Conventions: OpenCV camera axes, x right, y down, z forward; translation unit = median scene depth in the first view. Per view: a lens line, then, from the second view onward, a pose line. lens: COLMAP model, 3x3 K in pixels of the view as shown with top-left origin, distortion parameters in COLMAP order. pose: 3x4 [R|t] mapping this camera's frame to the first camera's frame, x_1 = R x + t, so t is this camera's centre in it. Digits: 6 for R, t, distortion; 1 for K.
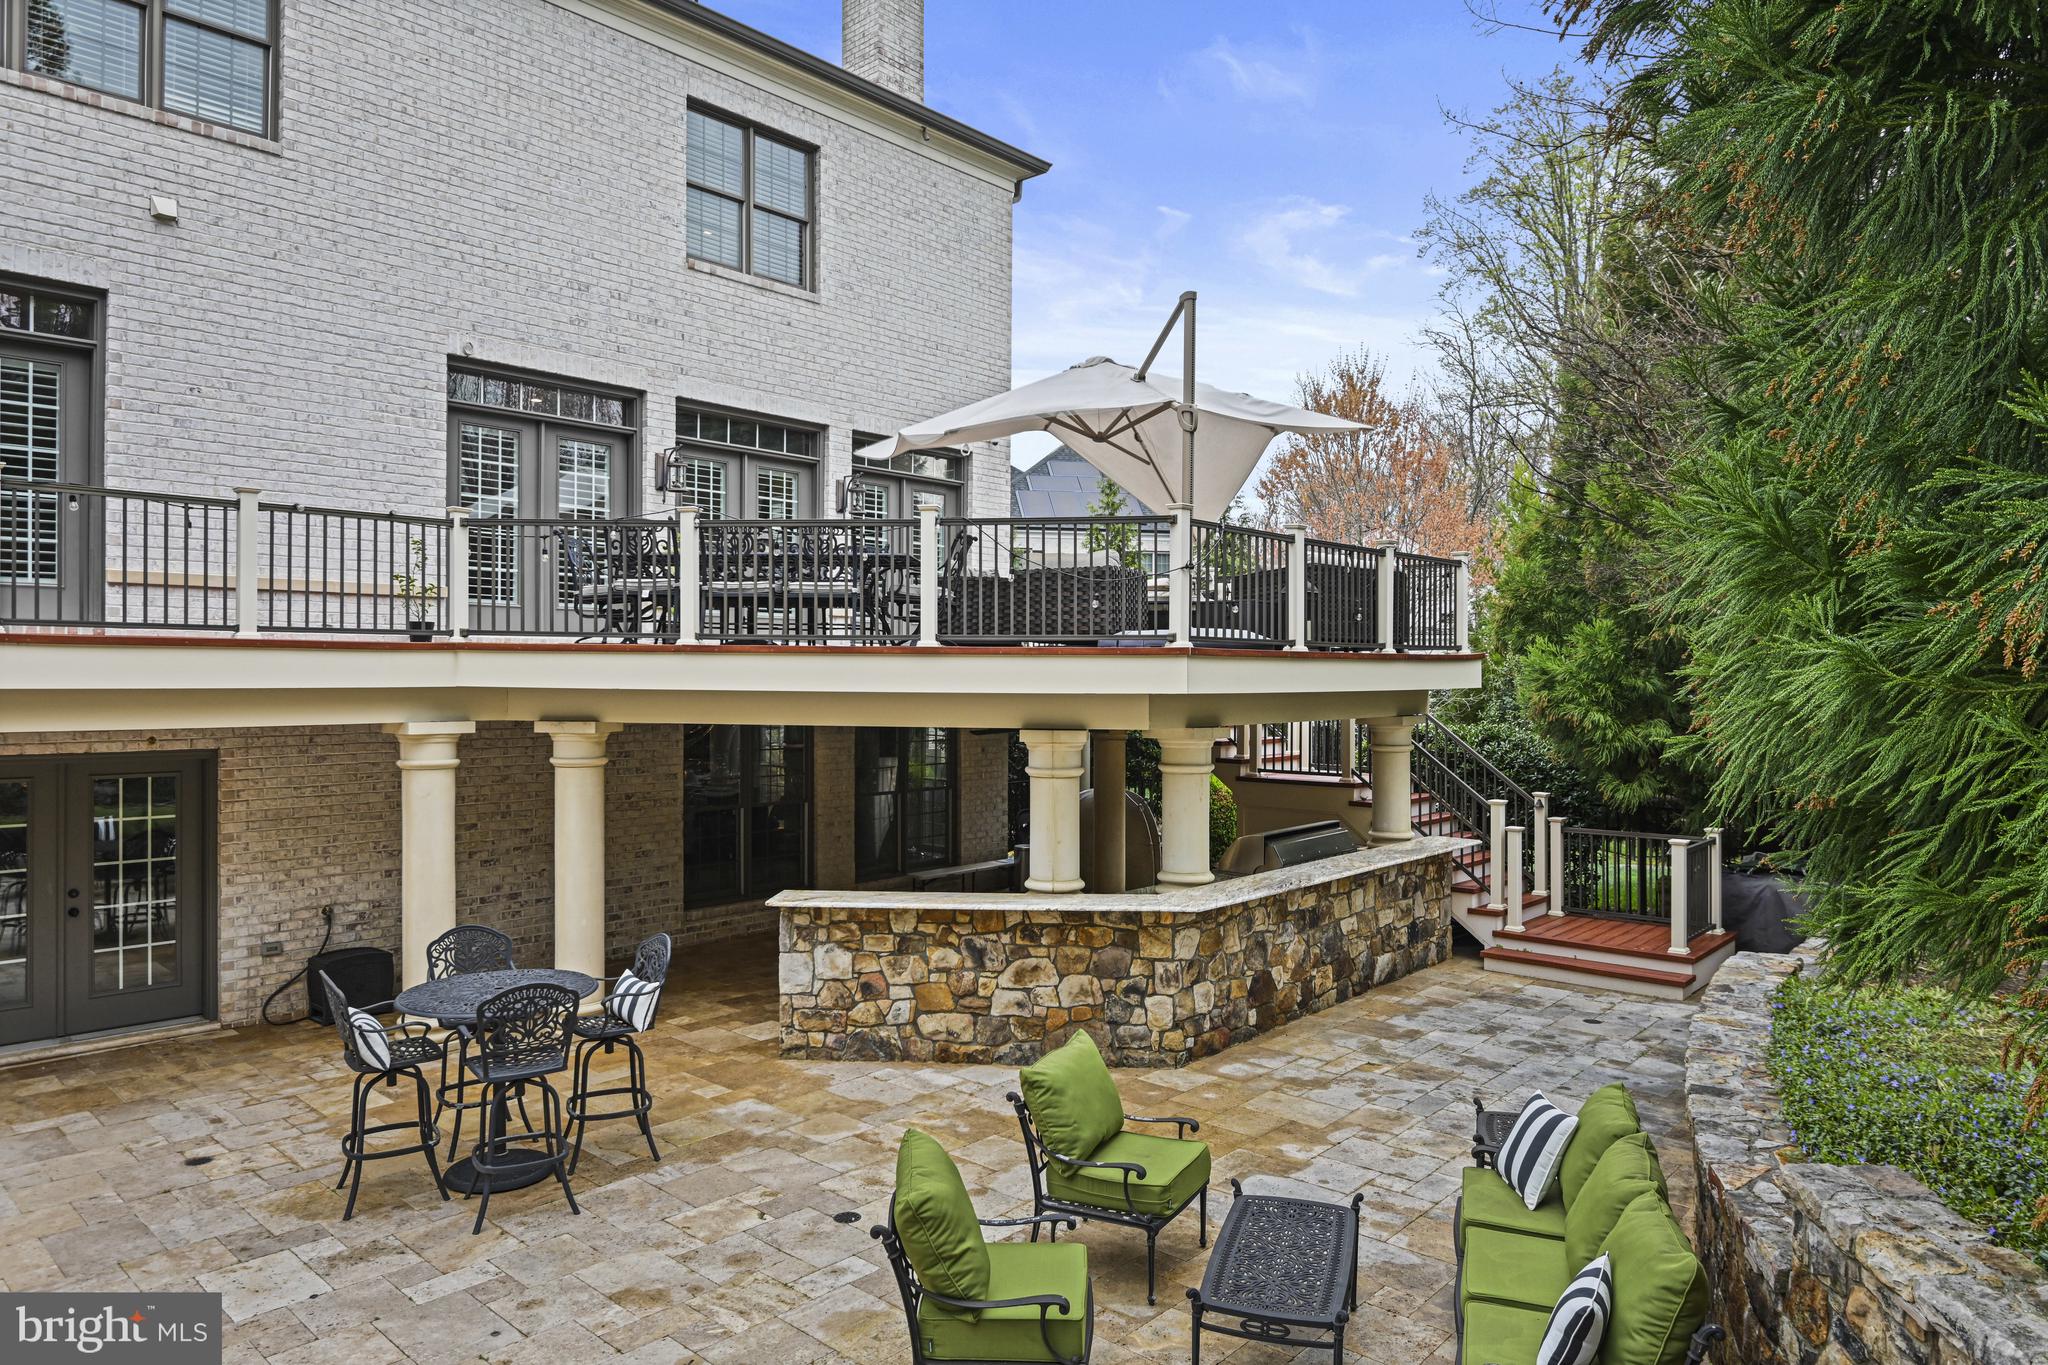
lens RADIAL K [[1278.0, 0, 1014.4], [0, 1278.0, 682.4], [0, 0, 1]] dist [-0.020271, -0.001006]
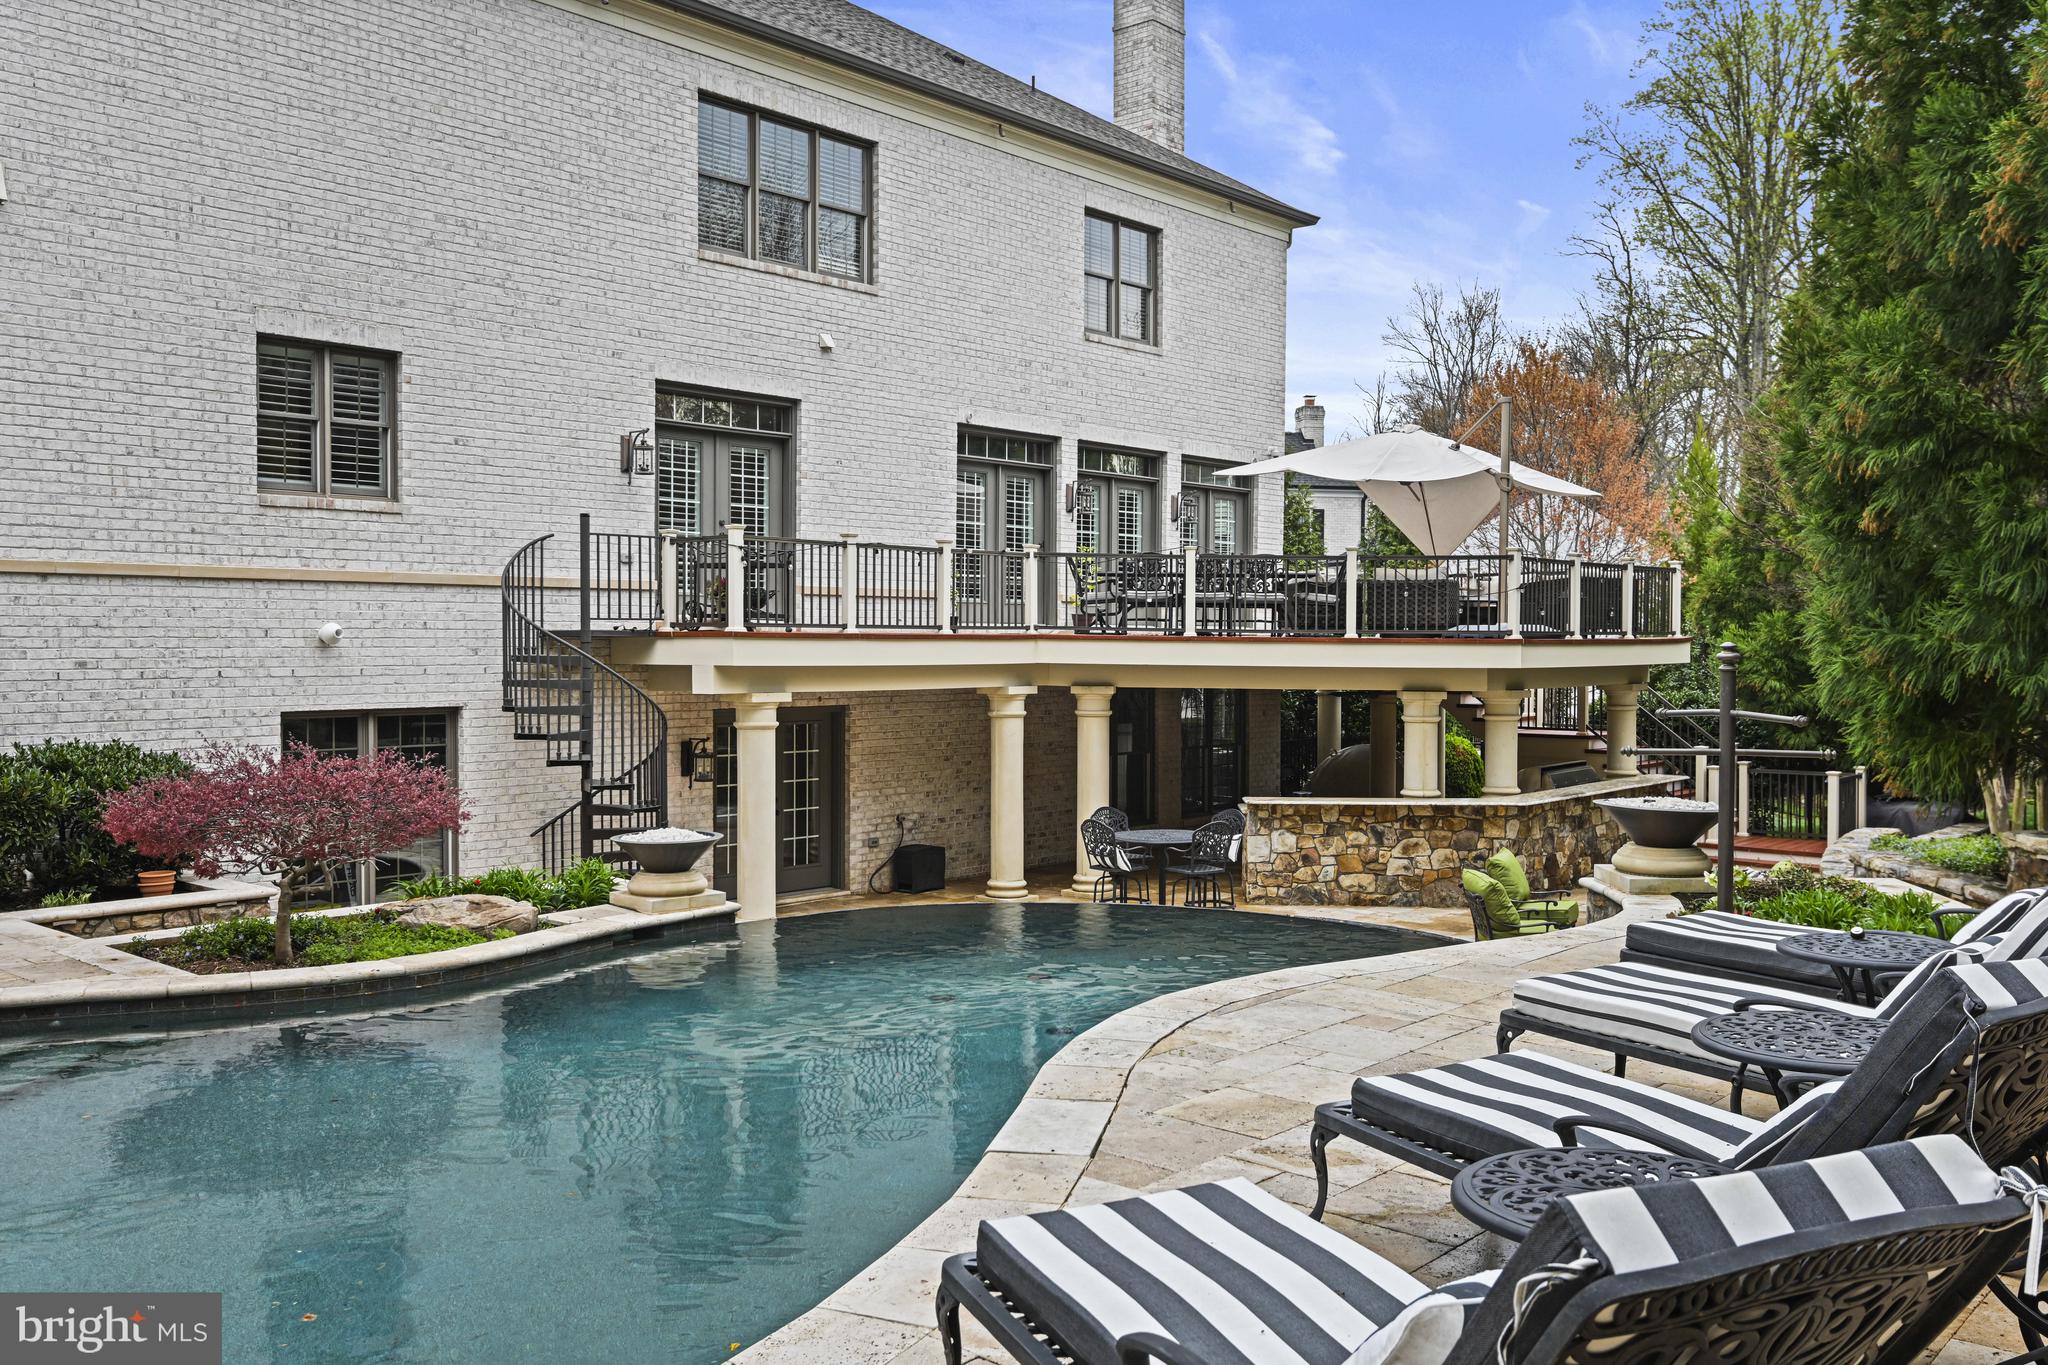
lens RADIAL K [[1683.8, 0, 1024.0], [0, 1683.8, 682.5], [0, 0, 1]] dist [-0.002708, -0.012867]
pose [[0.999919, 0.000264, 0.012718, -0.457675], [-0.000525, 0.999789, 0.020544, -0.014380], [-0.012710, -0.020549, 0.999708, -0.977343]]
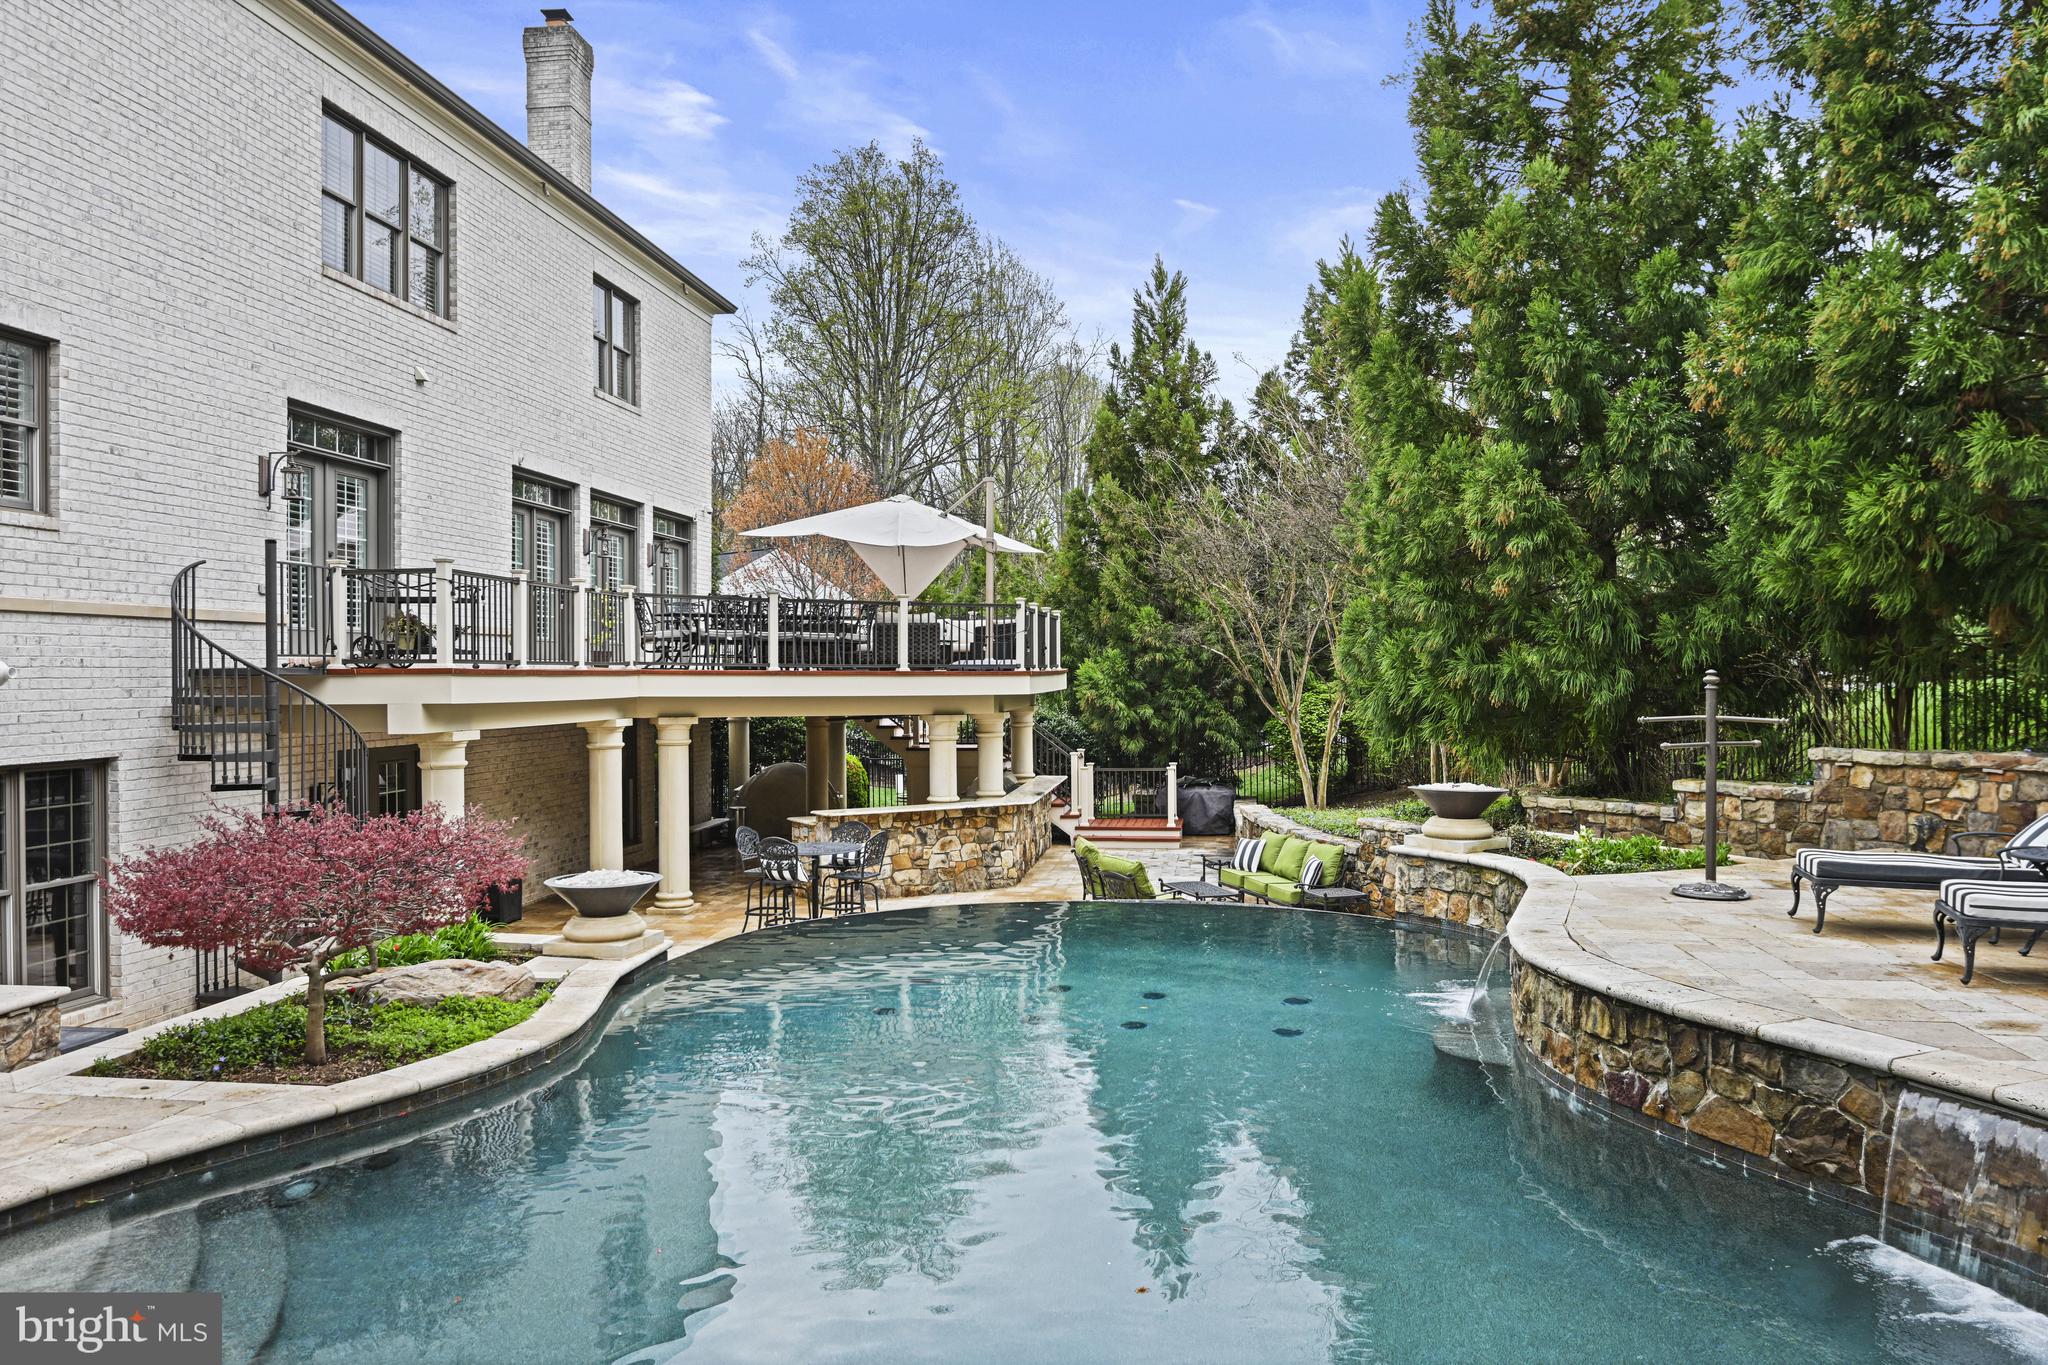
lens RADIAL K [[1438.1, 0, 1024.0], [0, 1438.1, 682.5], [0, 0, 1]] dist [-0.020635, -0.000531]
pose [[0.822944, -0.010536, 0.568024, -1.027644], [0.009827, 0.999942, 0.004311, -0.017095], [-0.568037, 0.002035, 0.823001, -0.755366]]
